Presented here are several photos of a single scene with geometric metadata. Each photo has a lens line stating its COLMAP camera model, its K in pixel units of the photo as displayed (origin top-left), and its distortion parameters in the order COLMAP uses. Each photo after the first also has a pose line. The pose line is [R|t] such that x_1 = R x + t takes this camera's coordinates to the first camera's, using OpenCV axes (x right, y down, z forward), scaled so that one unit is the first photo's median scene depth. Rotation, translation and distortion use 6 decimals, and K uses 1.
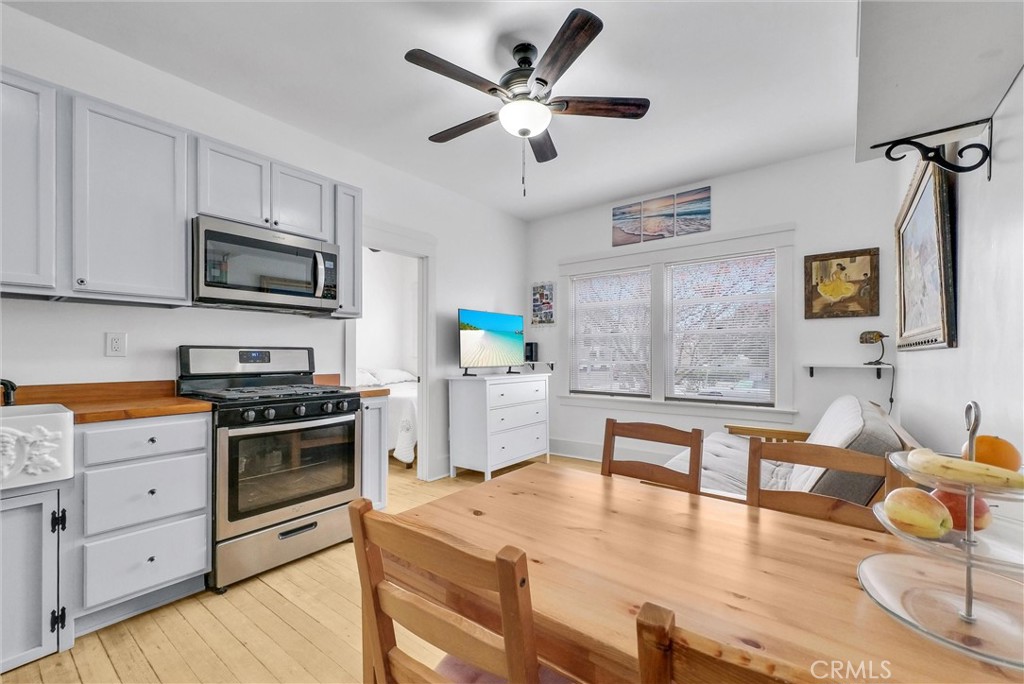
lens RADIAL K [[424.1, 0, 511.0], [0, 424.1, 347.7], [0, 0, 1]] dist [0.001021, 0.000229]
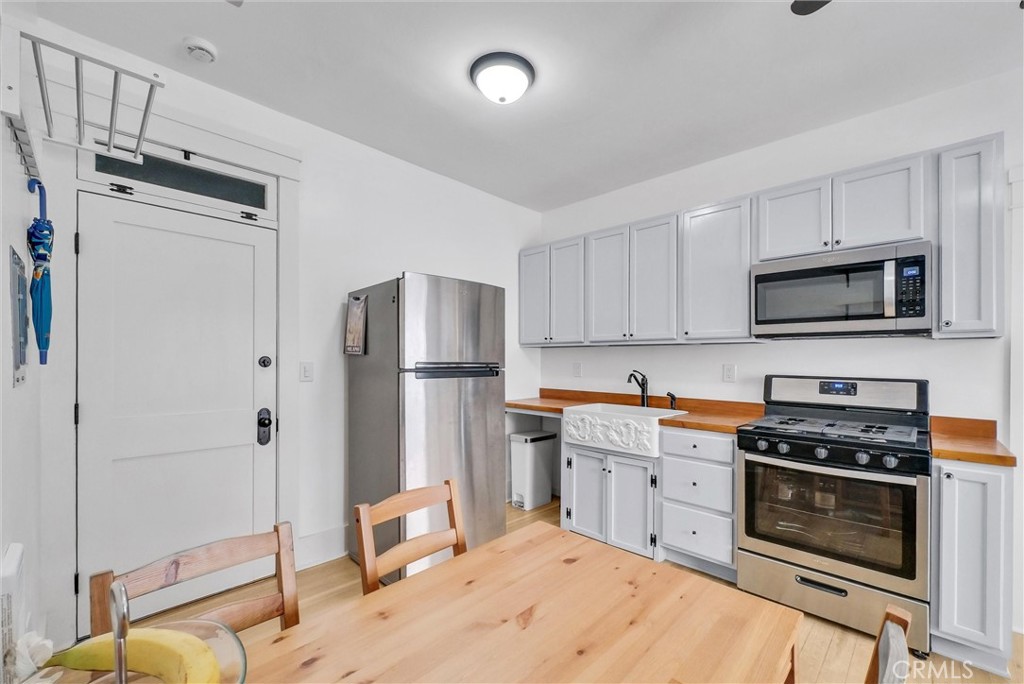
lens RADIAL K [[424.1, 0, 517.0], [0, 424.1, 351.4], [0, 0, 1]] dist [0.001021, 0.000229]
pose [[-0.112592, -0.014612, -0.993534, 0.407239], [0.010900, 0.999814, -0.015940, -0.051264], [0.993582, -0.012624, -0.112412, 0.403599]]
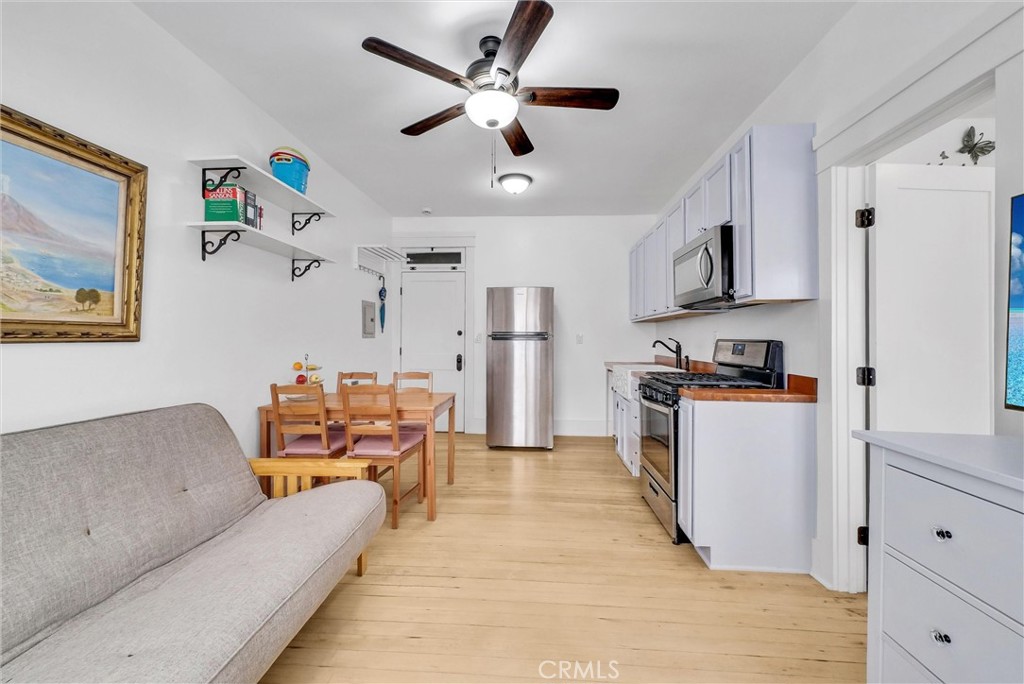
lens RADIAL K [[424.1, 0, 512.2], [0, 424.1, 328.3], [0, 0, 1]] dist [0.001021, 0.000229]
pose [[-0.832273, -0.013976, -0.554191, 0.461450], [0.007962, 0.999278, -0.037158, 0.004604], [0.554310, -0.035338, -0.831560, 1.572643]]
